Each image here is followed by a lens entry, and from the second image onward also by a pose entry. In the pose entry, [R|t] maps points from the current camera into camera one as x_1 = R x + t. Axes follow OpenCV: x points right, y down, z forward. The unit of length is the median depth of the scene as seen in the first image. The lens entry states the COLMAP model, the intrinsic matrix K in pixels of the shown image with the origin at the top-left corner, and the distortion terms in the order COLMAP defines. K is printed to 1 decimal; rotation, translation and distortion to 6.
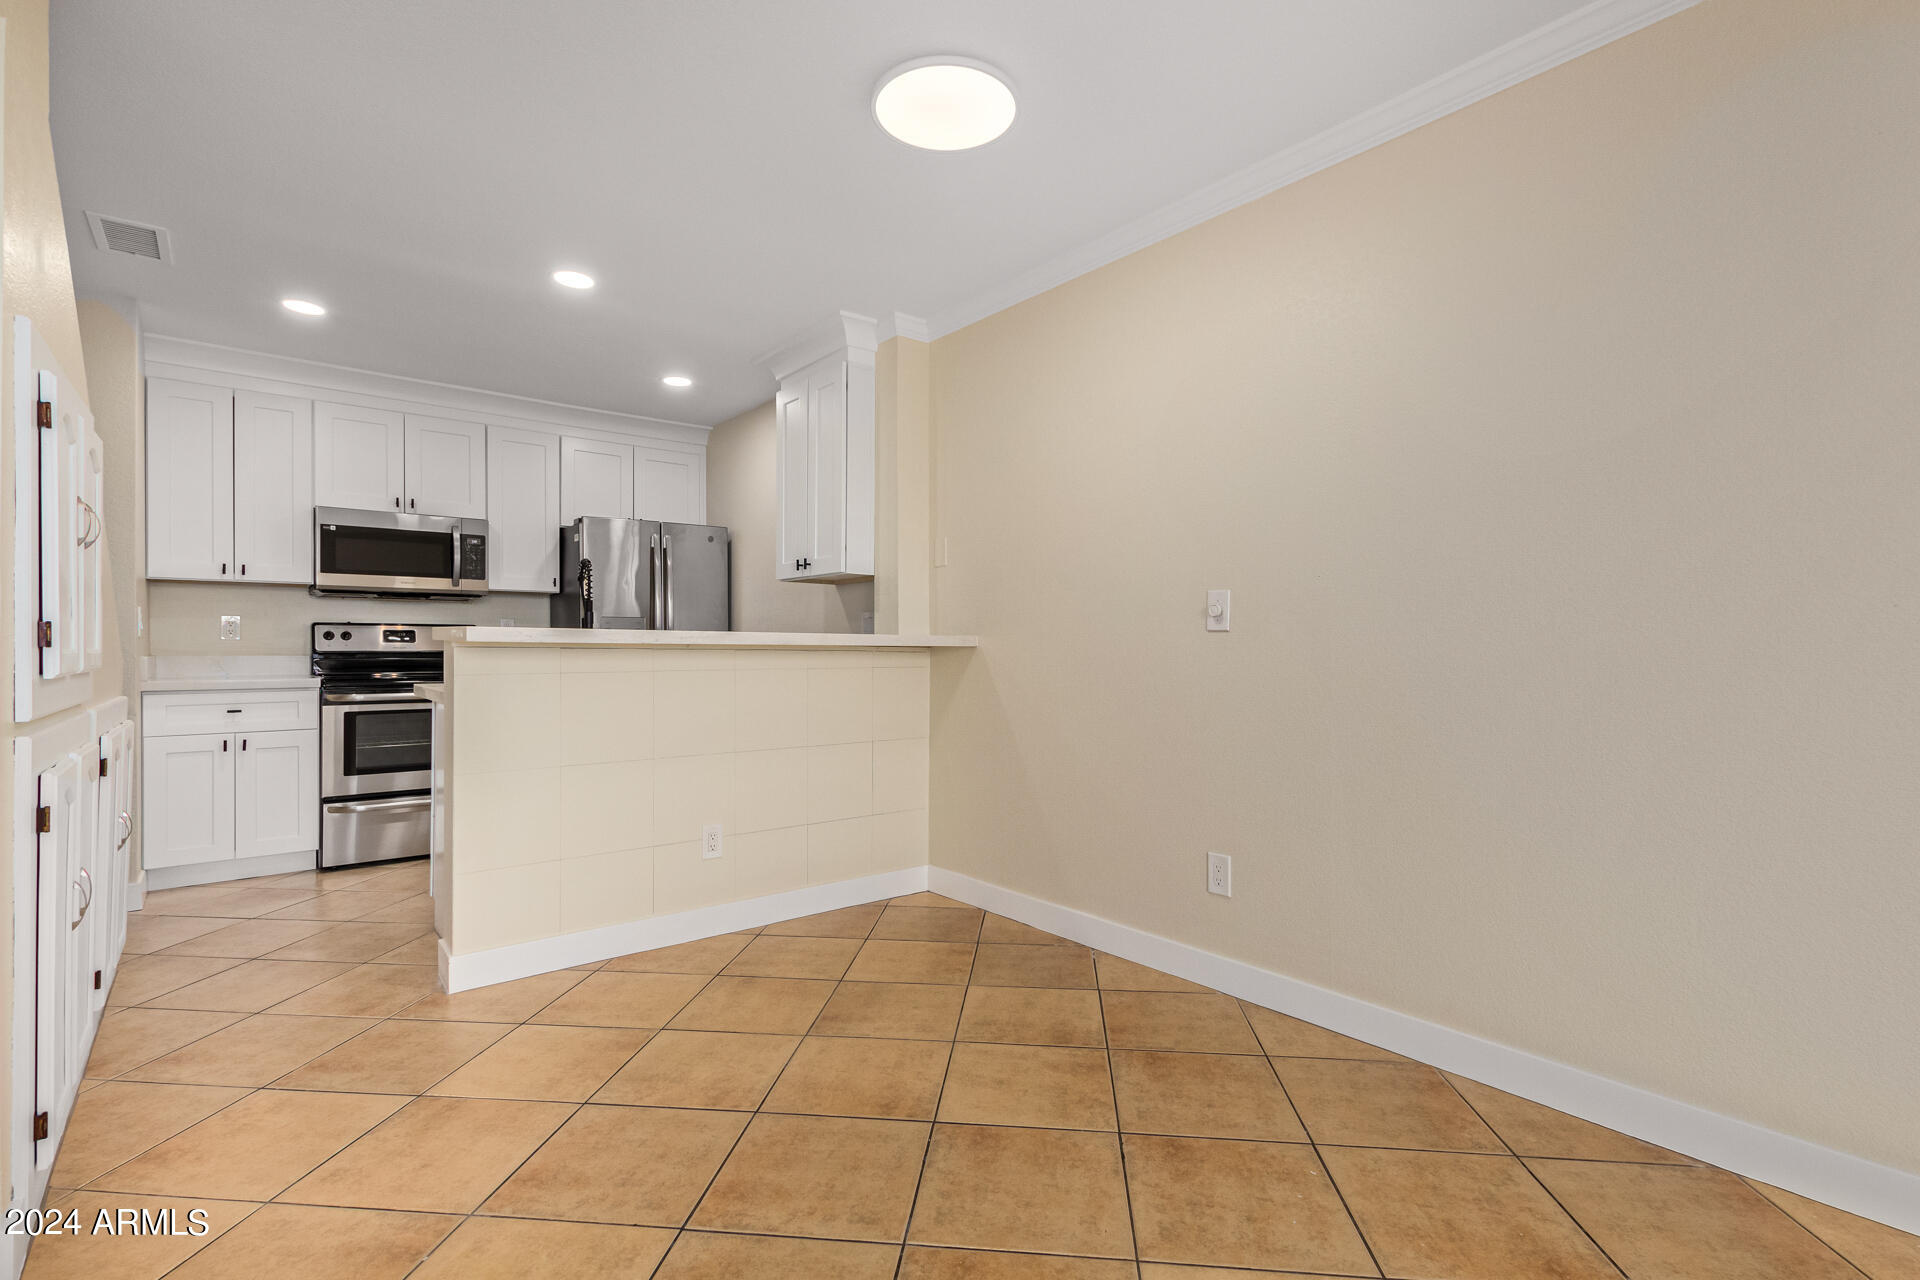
lens RADIAL K [[879.3, 0, 961.6], [0, 879.3, 647.7], [0, 0, 1]] dist [0.007788, -0.001310]
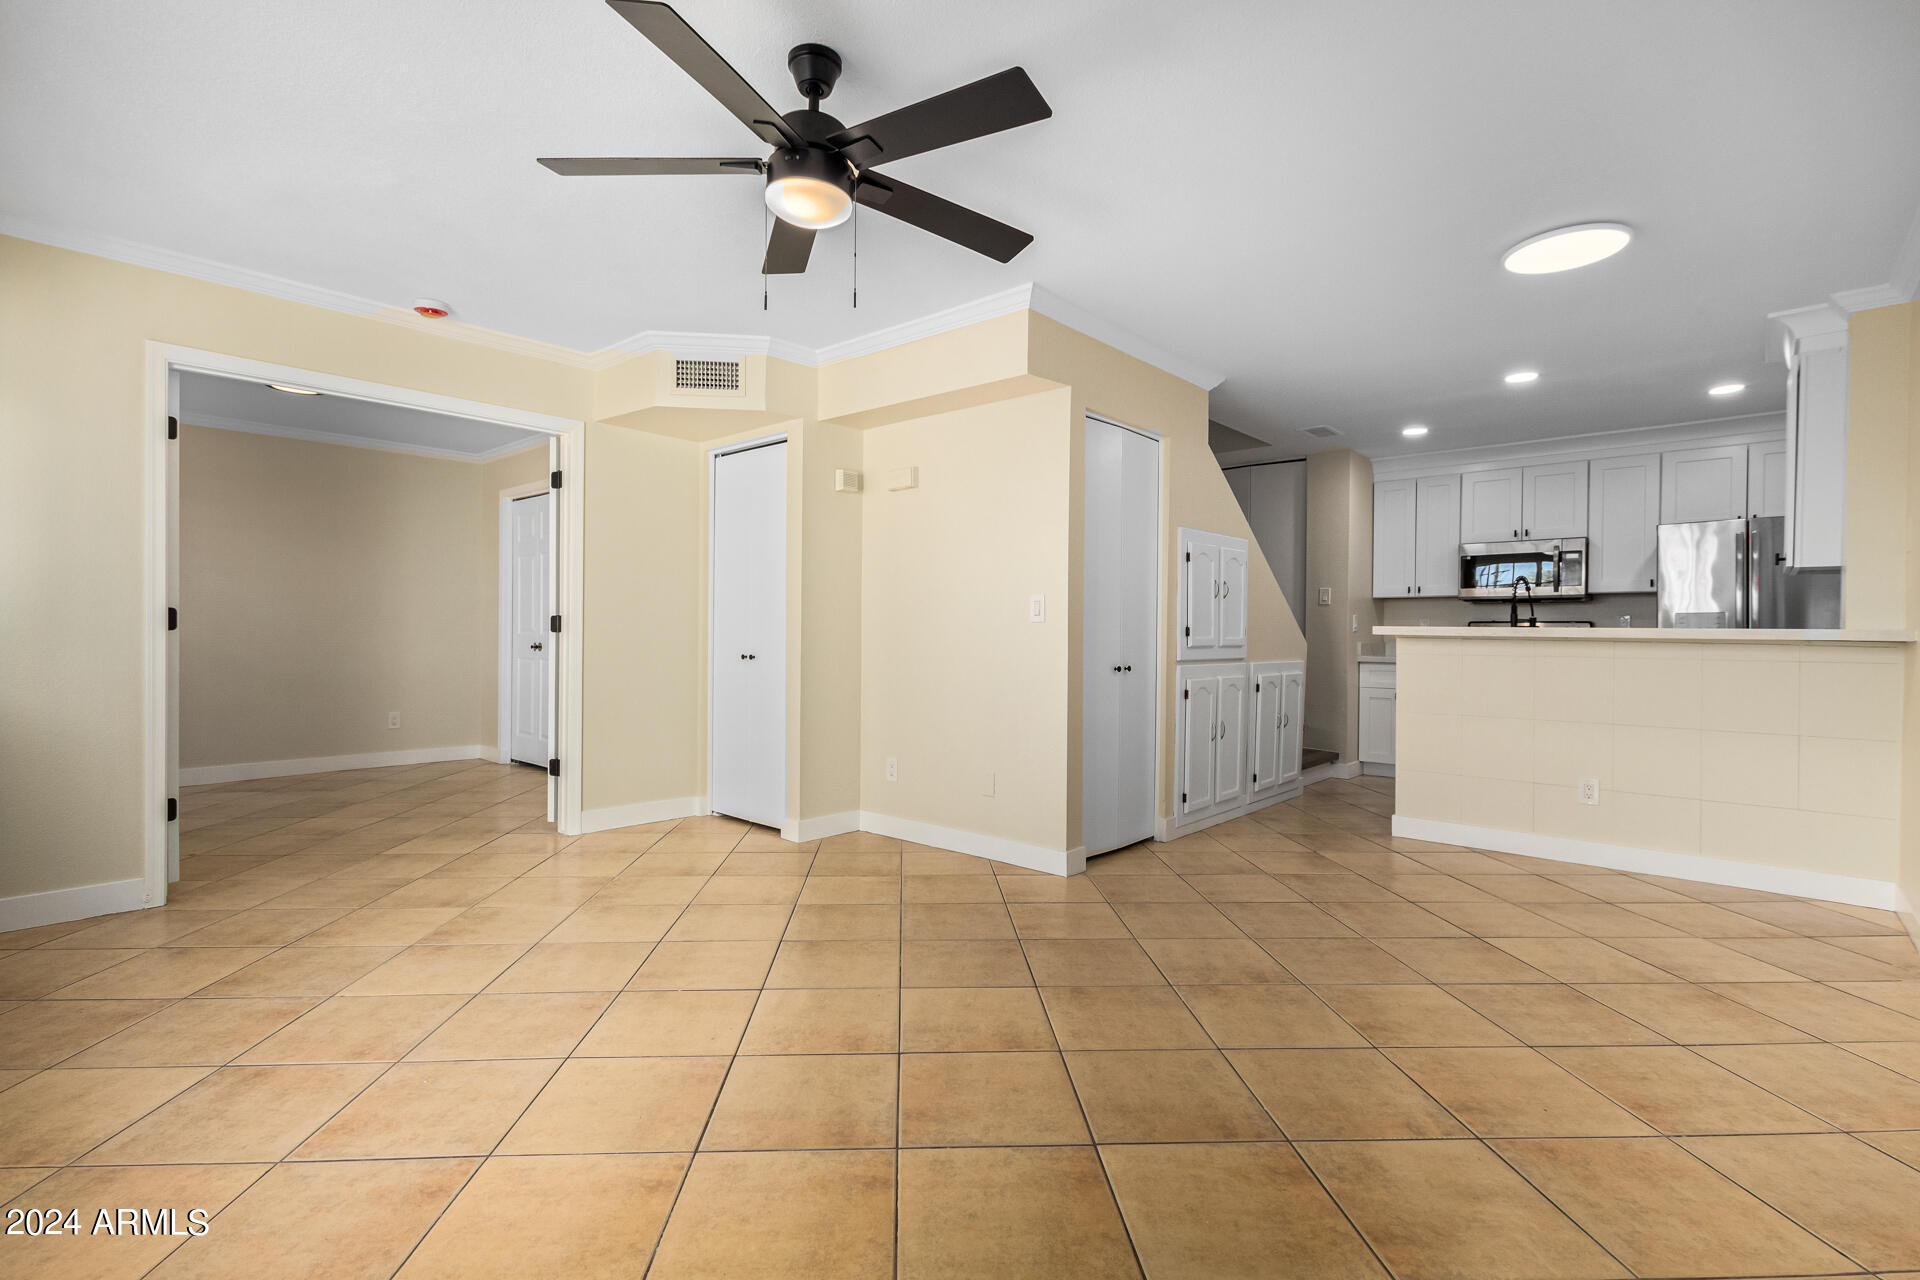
lens RADIAL K [[877.4, 0, 950.8], [0, 877.4, 638.7], [0, 0, 1]] dist [0.017253, -0.009139]
pose [[0.154674, 0.006992, -0.987941, 0.629137], [-0.010562, 0.999930, 0.005423, 0.000802], [0.987909, 0.009596, 0.154737, -0.086040]]
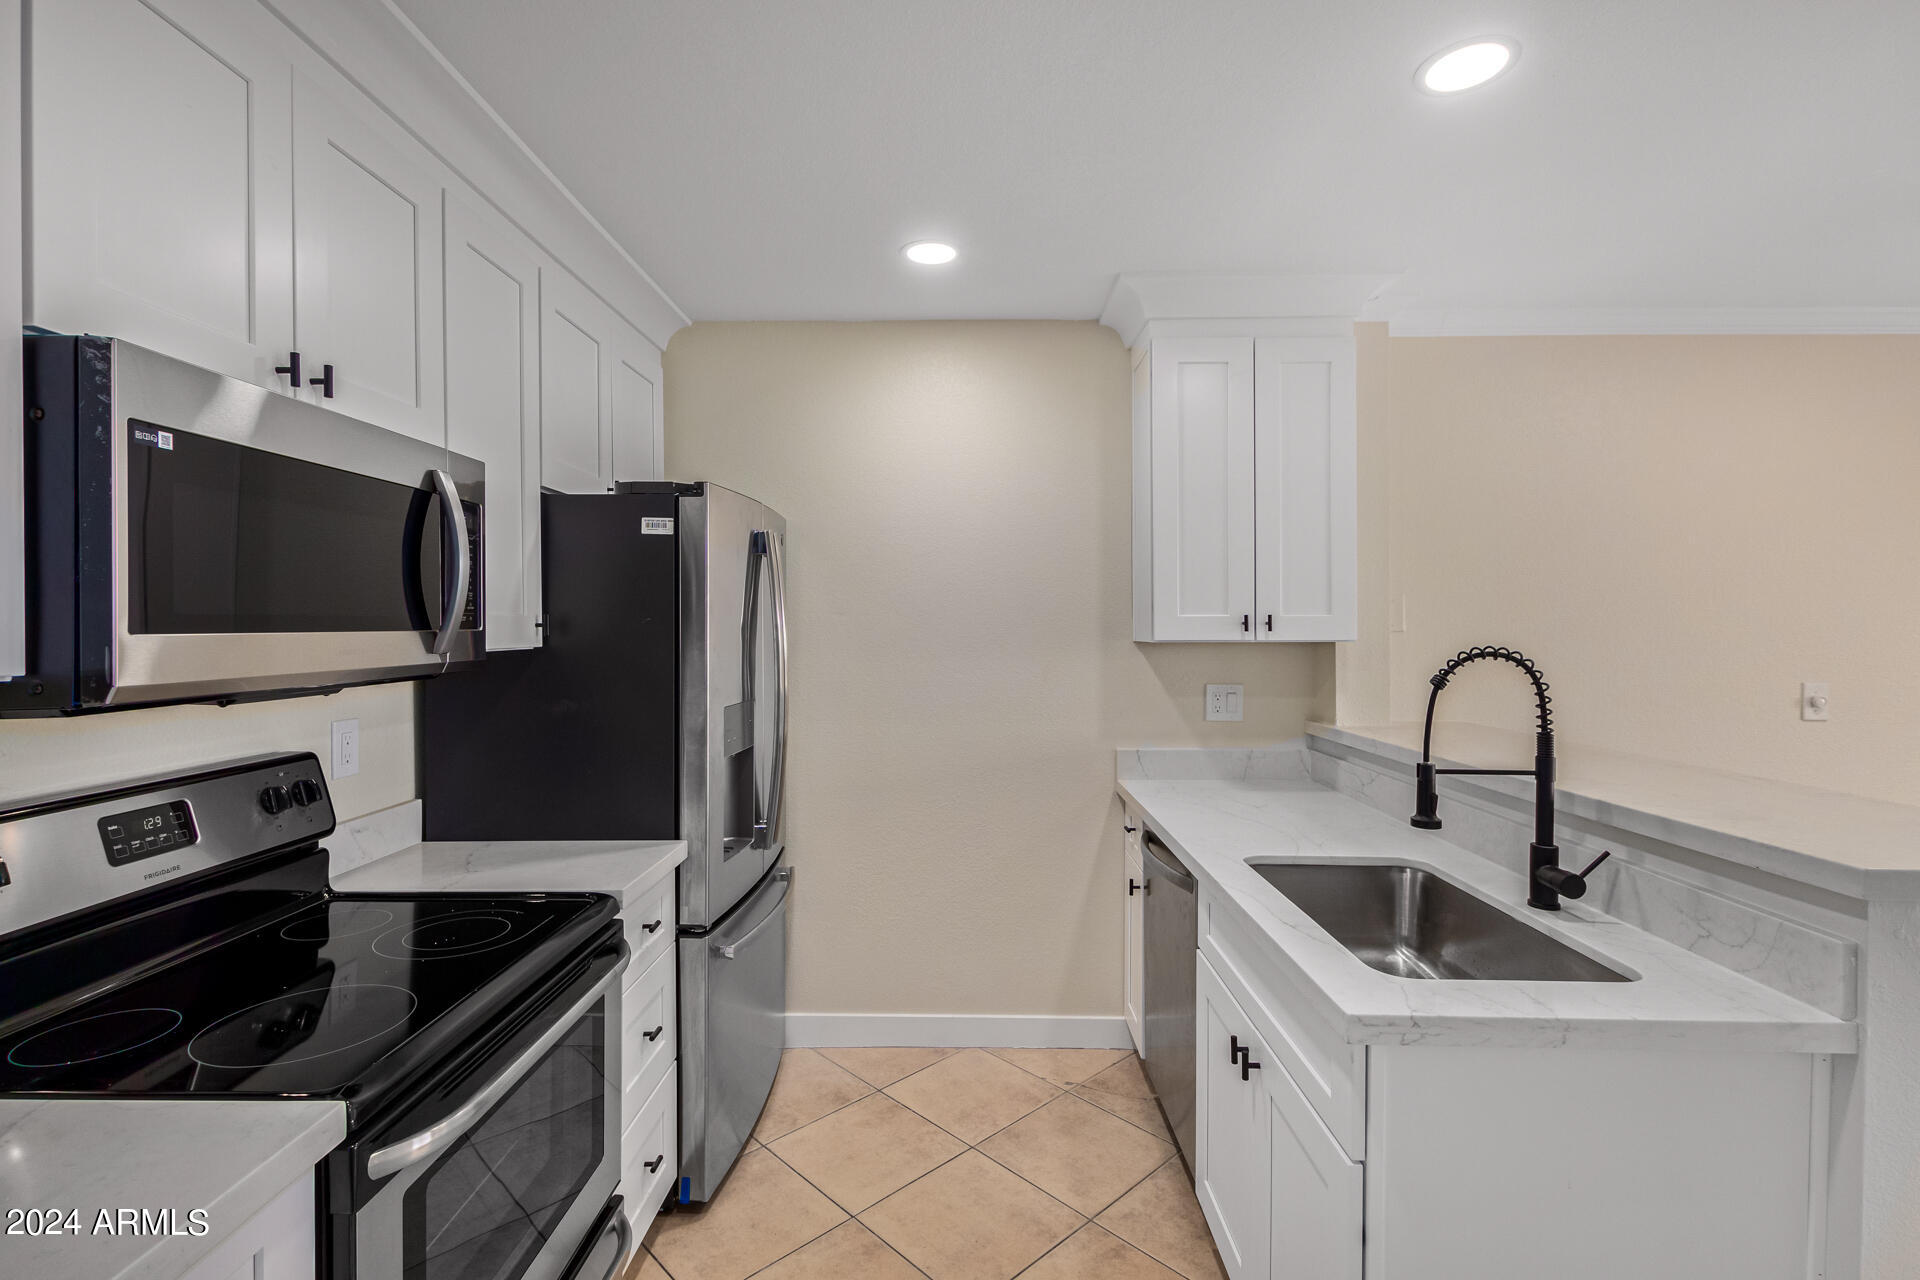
lens RADIAL K [[882.0, 0, 958.6], [0, 882.0, 632.3], [0, 0, 1]] dist [0.014180, -0.000810]
pose [[0.649592, -0.008089, 0.760240, -0.775969], [0.003540, 0.999965, 0.007615, -0.087889], [-0.760275, -0.002255, 0.649598, 0.702516]]
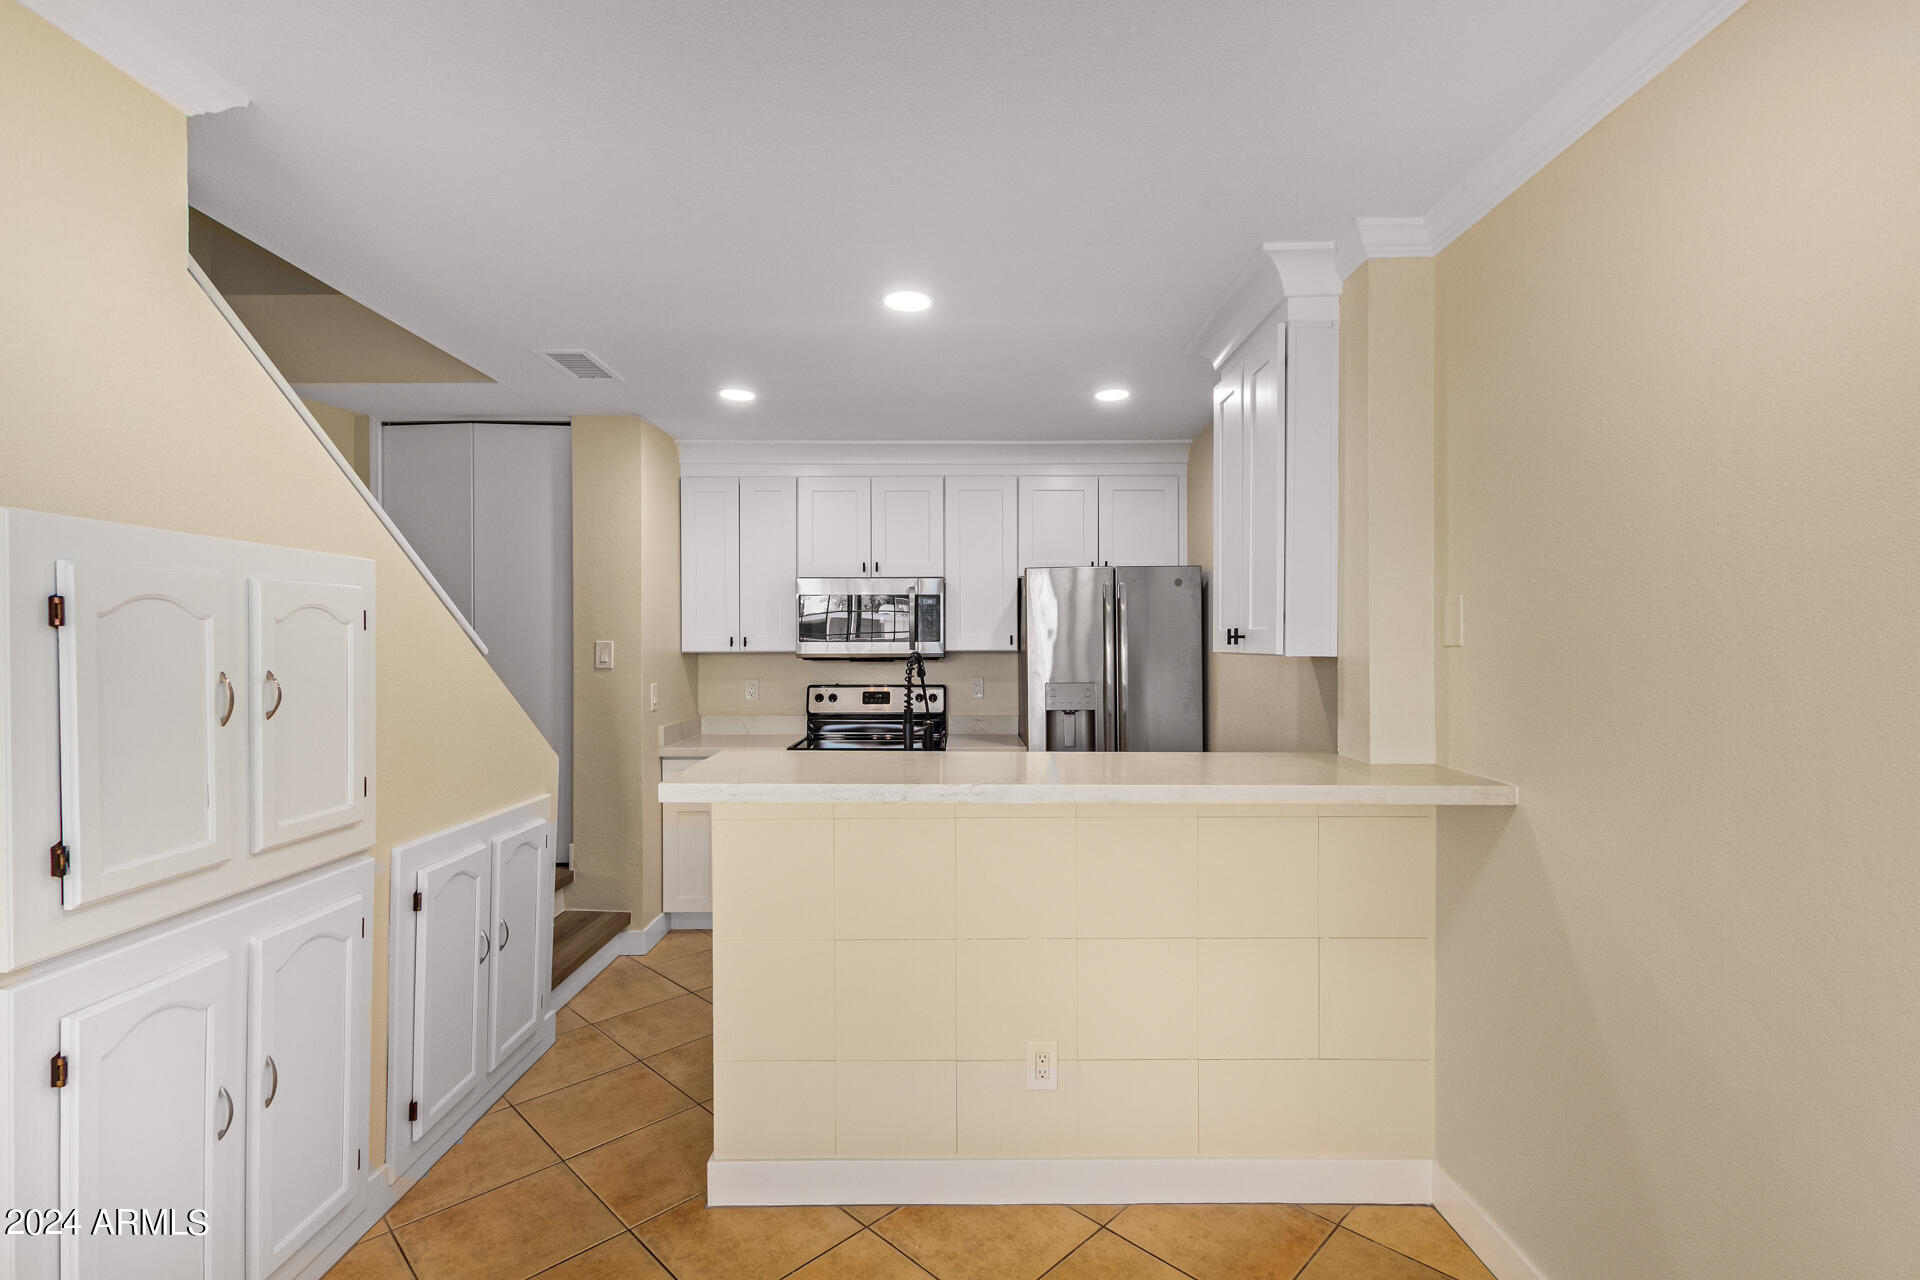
lens RADIAL K [[879.3, 0, 961.6], [0, 879.3, 647.7], [0, 0, 1]] dist [0.007788, -0.001310]
pose [[0.778537, 0.000703, -0.627598, 0.075943], [0.001334, 0.999995, 0.002776, -0.082289], [0.627597, -0.002998, 0.778532, 0.318101]]
